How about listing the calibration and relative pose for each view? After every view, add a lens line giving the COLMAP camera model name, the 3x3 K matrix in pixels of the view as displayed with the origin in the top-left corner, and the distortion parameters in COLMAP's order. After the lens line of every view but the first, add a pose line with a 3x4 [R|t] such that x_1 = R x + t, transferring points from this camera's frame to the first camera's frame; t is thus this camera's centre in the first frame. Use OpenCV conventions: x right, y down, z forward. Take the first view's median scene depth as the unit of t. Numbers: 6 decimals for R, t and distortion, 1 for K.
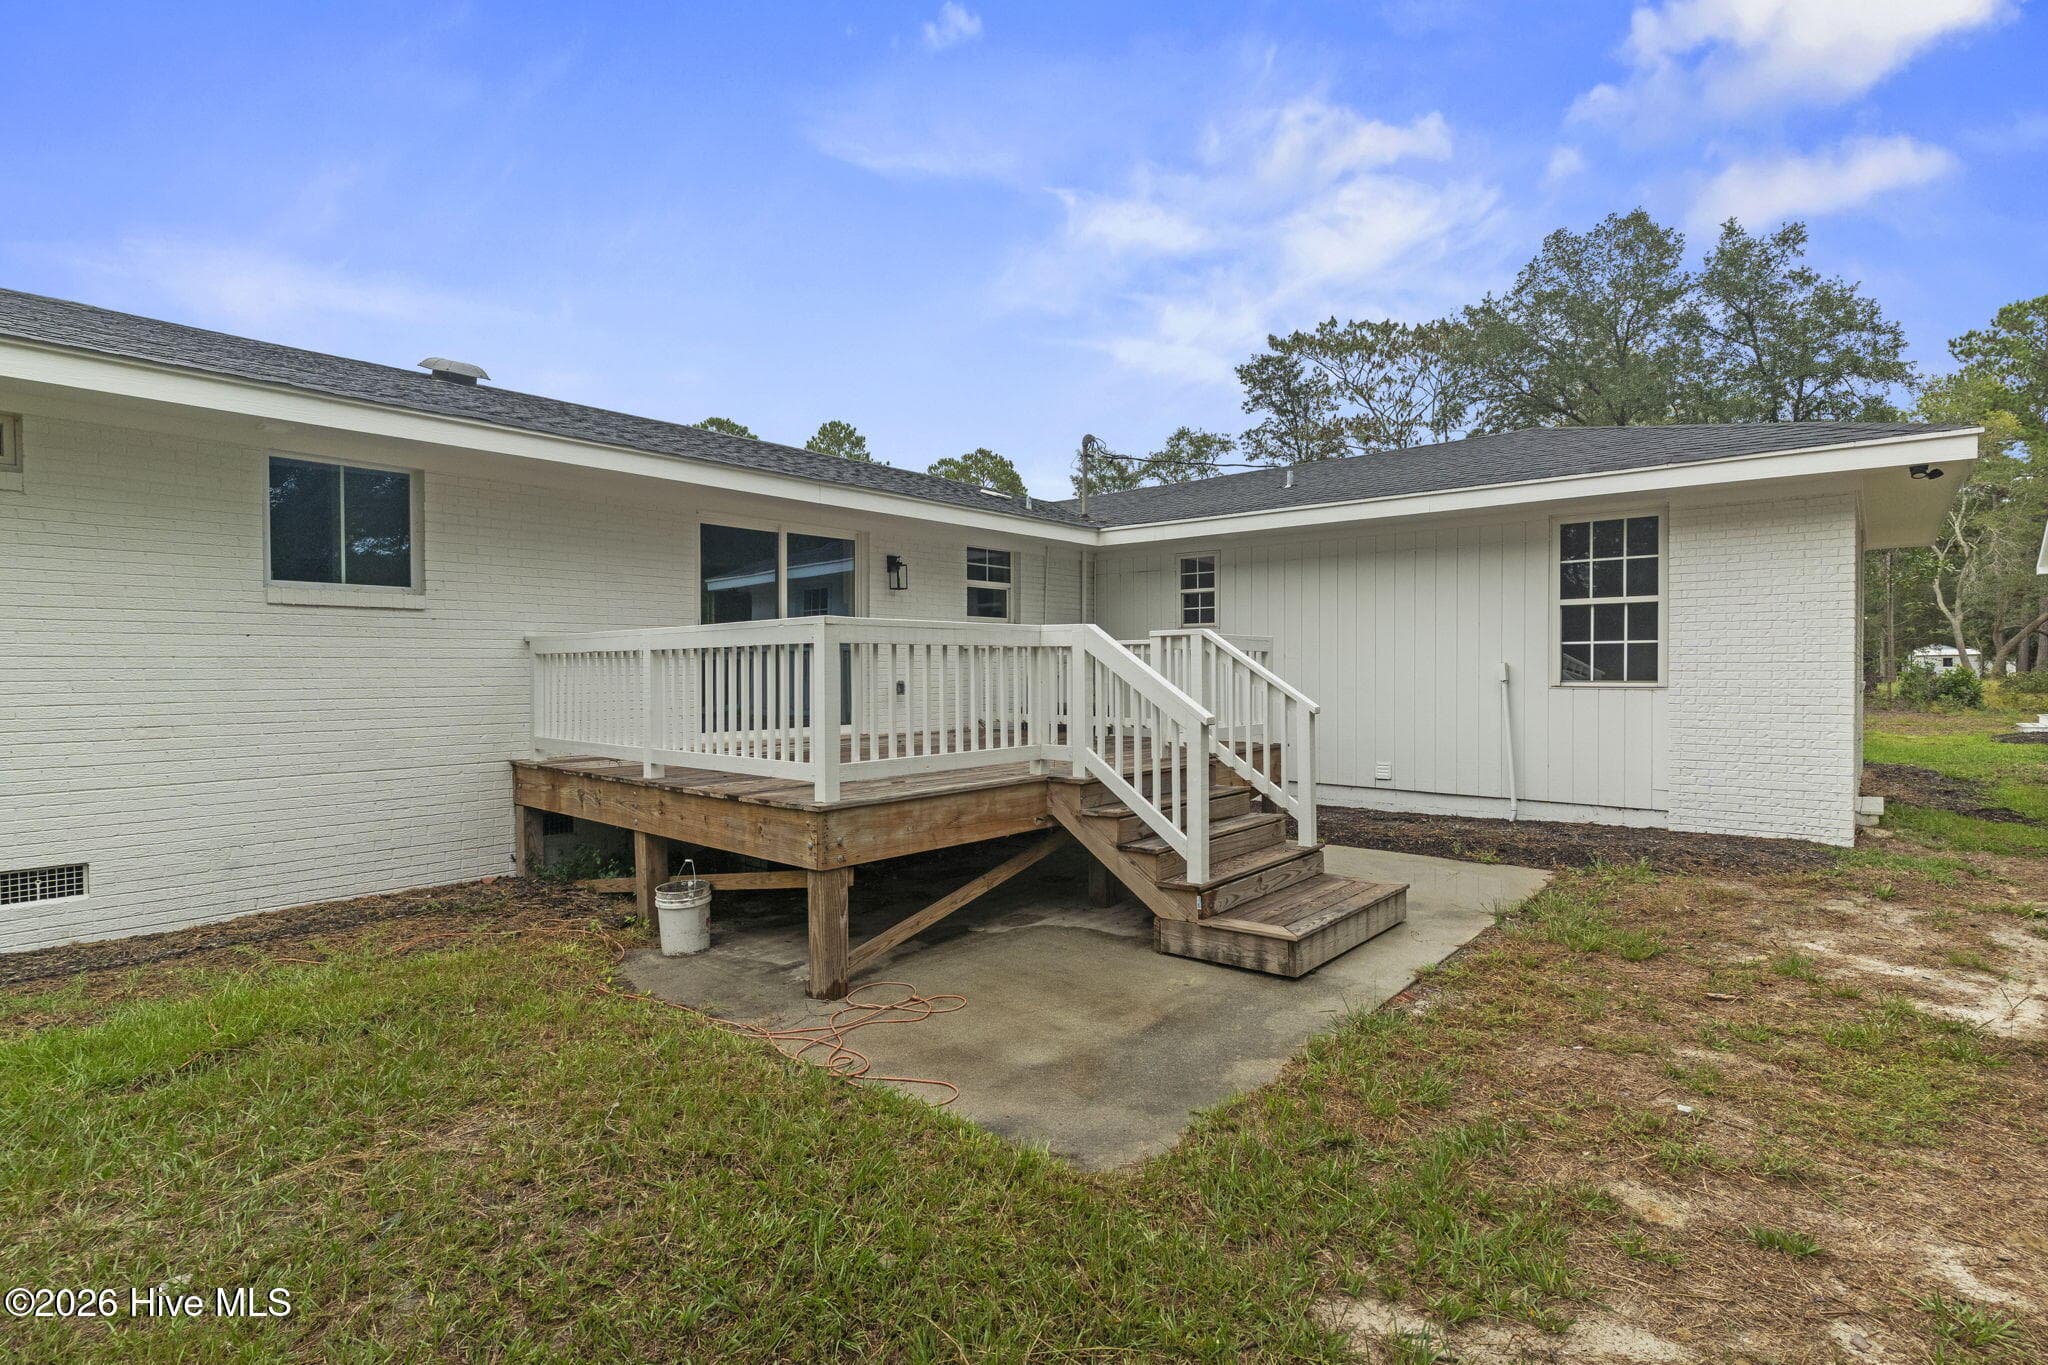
lens RADIAL K [[942.3, 0, 1022.0], [0, 942.3, 681.3], [0, 0, 1]] dist [-0.001142, 0.000761]
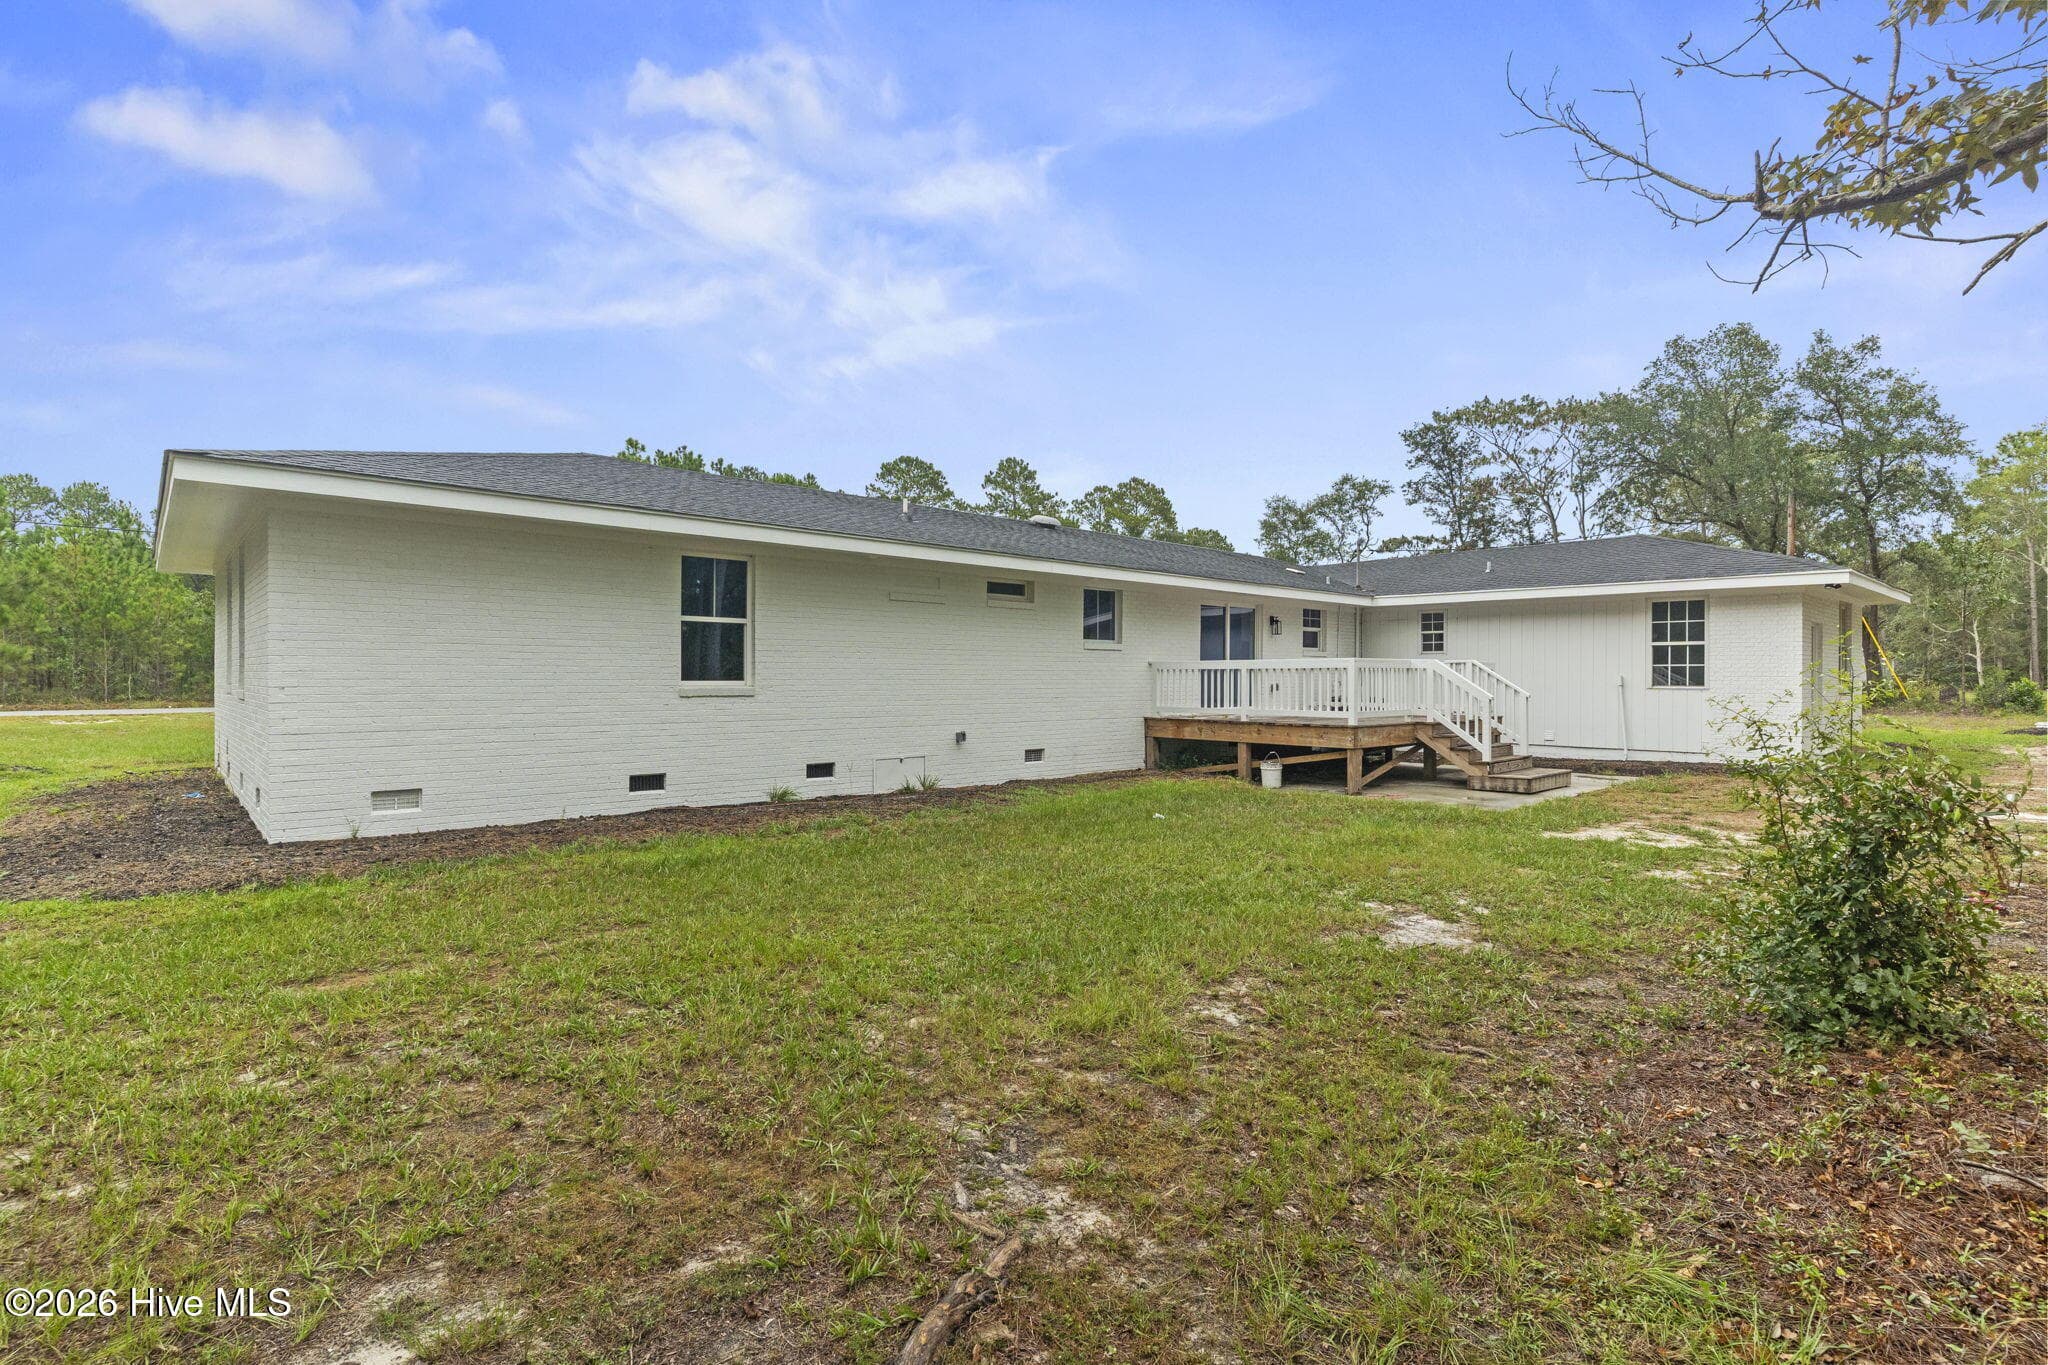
lens RADIAL K [[942.3, 0, 1022.0], [0, 942.3, 681.3], [0, 0, 1]] dist [-0.001142, 0.000761]
pose [[0.993924, 0.006723, -0.109866, -0.366501], [-0.007613, 0.999941, -0.007683, 0.011721], [0.109808, 0.008473, 0.993917, -0.782915]]
